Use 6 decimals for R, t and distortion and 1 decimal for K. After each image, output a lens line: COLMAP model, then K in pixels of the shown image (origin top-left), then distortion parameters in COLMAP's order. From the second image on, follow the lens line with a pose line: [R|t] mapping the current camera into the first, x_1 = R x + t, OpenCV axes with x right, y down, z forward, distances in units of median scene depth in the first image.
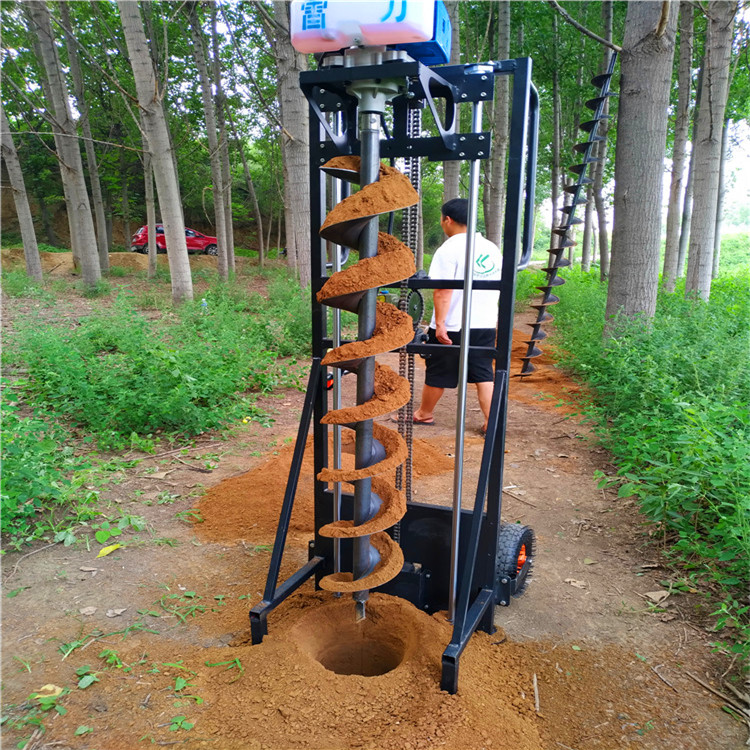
lens RADIAL K [[710.1, 0, 374.8], [0, 710.1, 399.1], [0, 0, 1]] dist [0.007591, 0.000000]
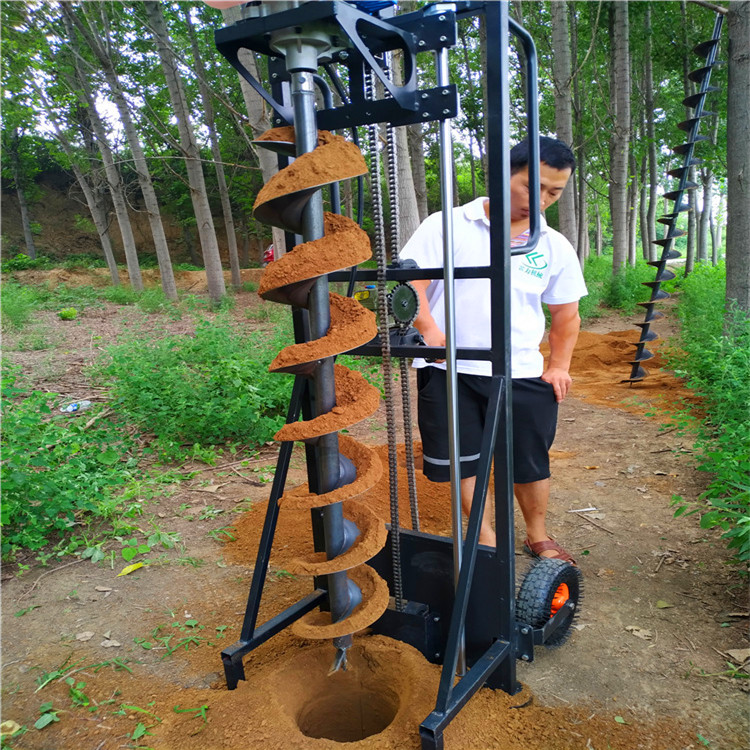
lens RADIAL K [[710.1, 0, 374.7], [0, 710.1, 382.6], [0, 0, 1]] dist [0.007591, 0.000000]
pose [[0.982276, -0.010880, -0.187124, 0.135078], [0.004430, 0.999383, -0.034851, -0.003150], [0.187387, 0.033404, 0.981718, 0.118419]]
